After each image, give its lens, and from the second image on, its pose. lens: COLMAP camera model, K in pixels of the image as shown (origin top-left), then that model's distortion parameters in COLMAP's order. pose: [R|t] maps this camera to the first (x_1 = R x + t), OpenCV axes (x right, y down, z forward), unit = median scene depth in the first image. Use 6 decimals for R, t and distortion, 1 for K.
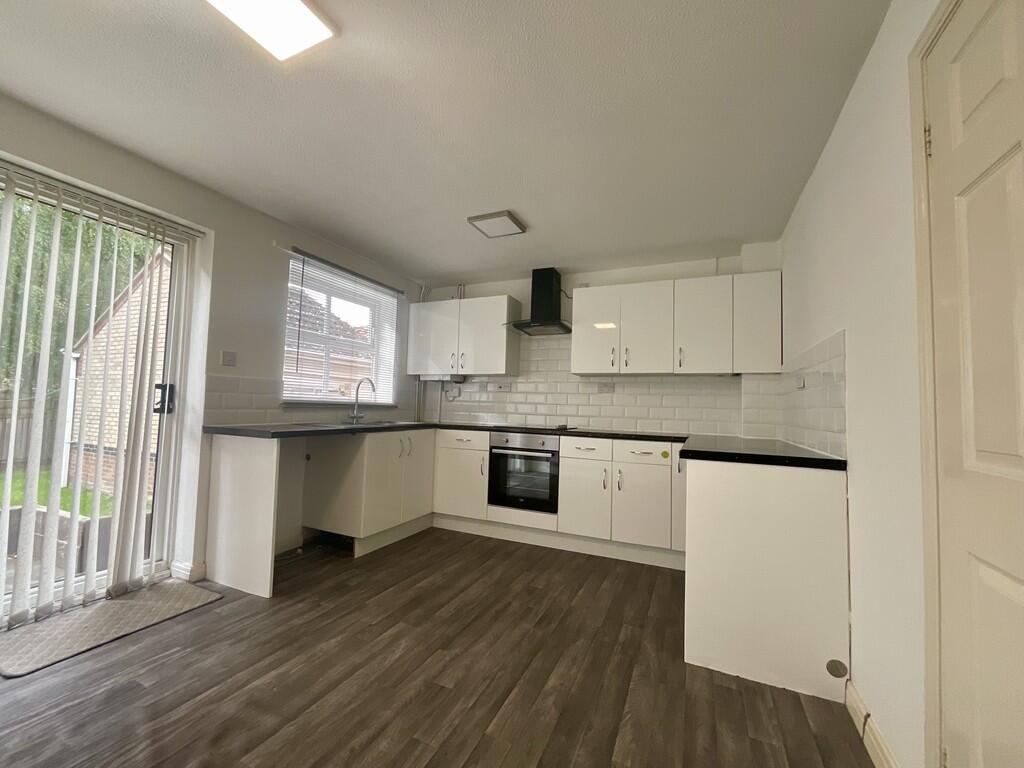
lens RADIAL K [[416.2, 0, 511.6], [0, 416.2, 386.3], [0, 0, 1]] dist [-0.003393, -0.000059]
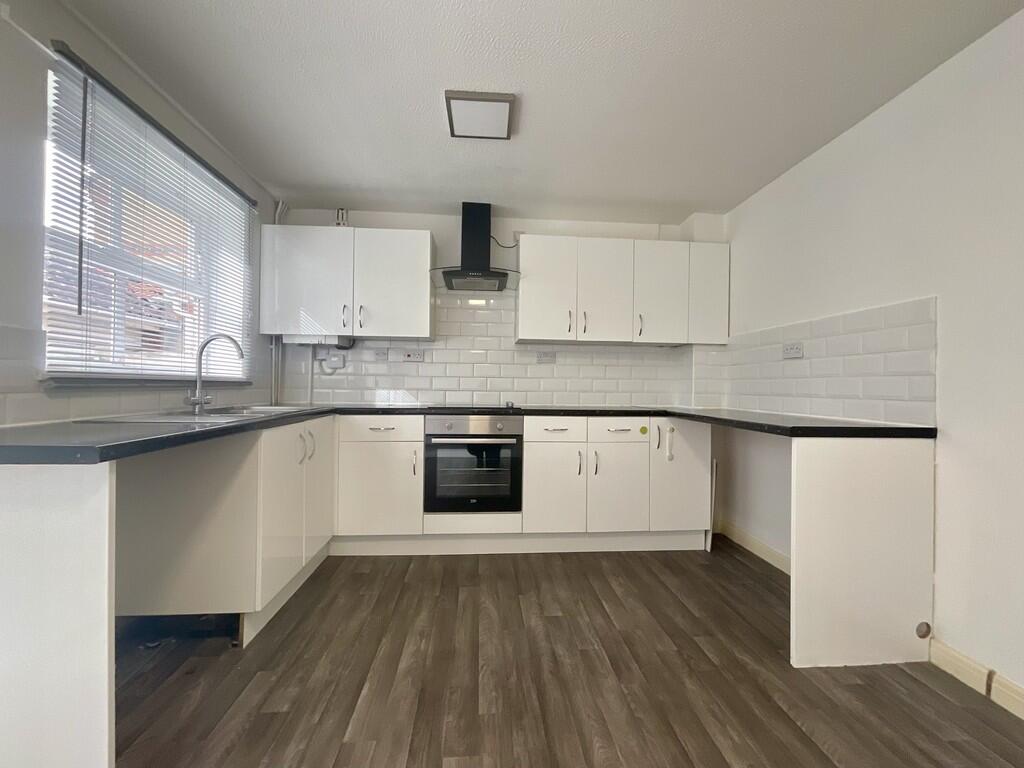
lens RADIAL K [[416.2, 0, 513.1], [0, 416.2, 385.8], [0, 0, 1]] dist [-0.003393, -0.000059]
pose [[0.877041, -0.019415, 0.480023, -0.293608], [-0.010250, 0.998199, 0.059101, 0.013700], [-0.480306, -0.056754, 0.875263, 0.314883]]
